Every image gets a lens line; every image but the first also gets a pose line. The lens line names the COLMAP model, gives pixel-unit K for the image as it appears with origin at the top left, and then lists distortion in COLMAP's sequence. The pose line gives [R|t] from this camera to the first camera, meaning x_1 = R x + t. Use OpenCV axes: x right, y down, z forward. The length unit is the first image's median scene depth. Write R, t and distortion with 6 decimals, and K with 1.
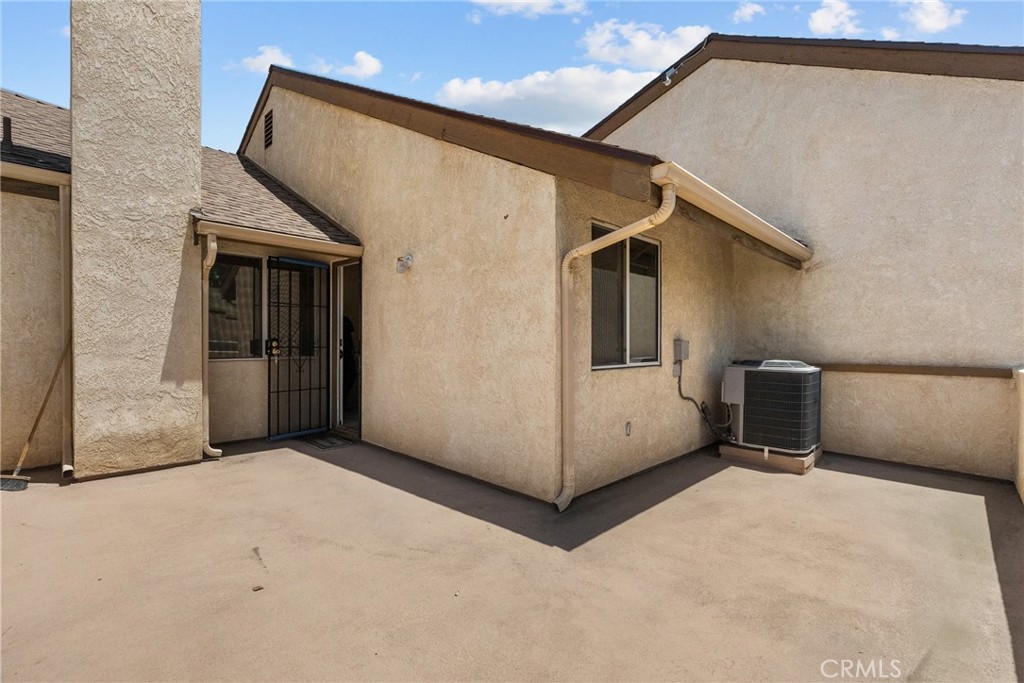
lens RADIAL K [[465.9, 0, 513.0], [0, 465.9, 343.2], [0, 0, 1]] dist [-0.002968, 0.001383]
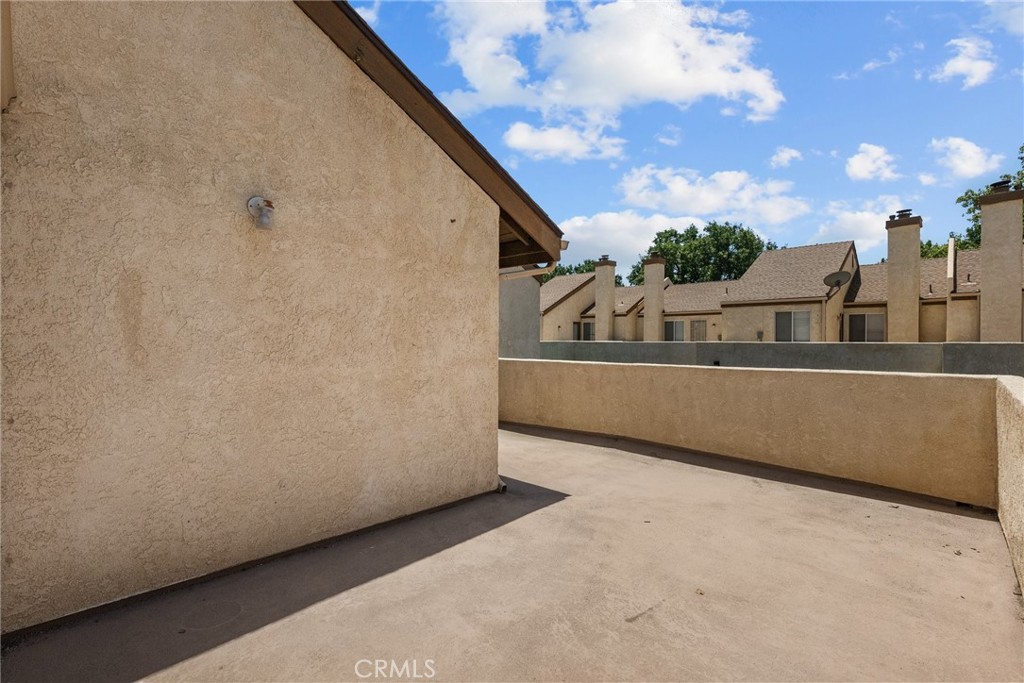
lens RADIAL K [[465.9, 0, 516.0], [0, 465.9, 342.6], [0, 0, 1]] dist [-0.002968, 0.001383]
pose [[-0.009266, -0.009879, 0.999908, -0.946374], [-0.007919, 0.999921, 0.009806, -0.029702], [-0.999926, -0.007827, -0.009344, 0.847864]]
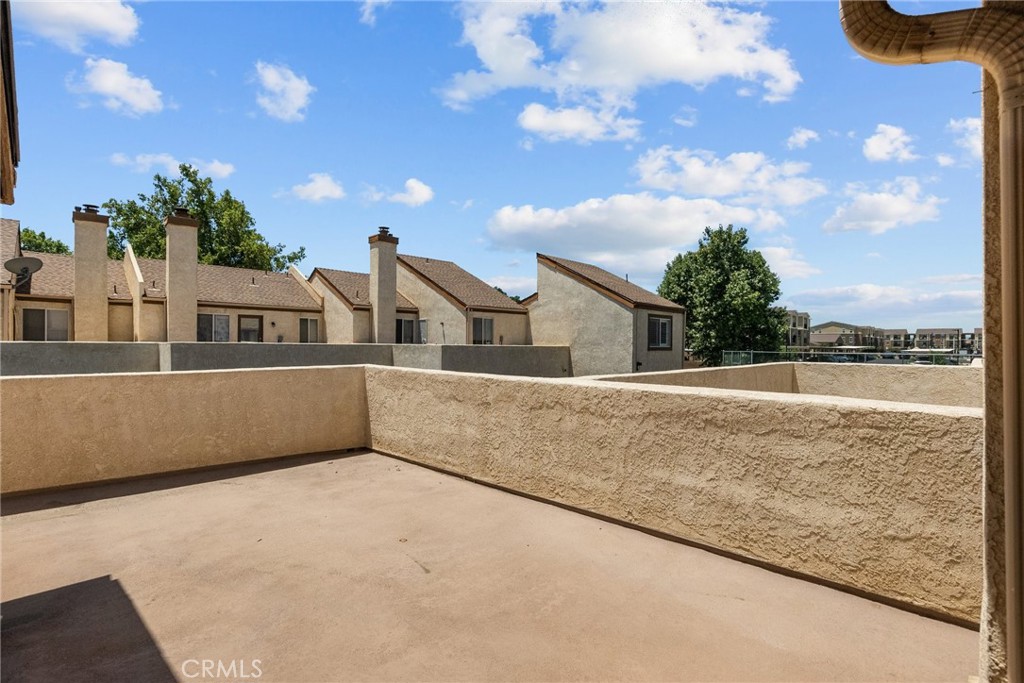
lens RADIAL K [[465.9, 0, 516.9], [0, 465.9, 347.3], [0, 0, 1]] dist [-0.002968, 0.001383]
pose [[-0.999889, -0.013596, 0.006163, -0.521455], [-0.013581, 0.999905, 0.002361, -0.028073], [-0.006195, 0.002277, -0.999978, 1.396046]]
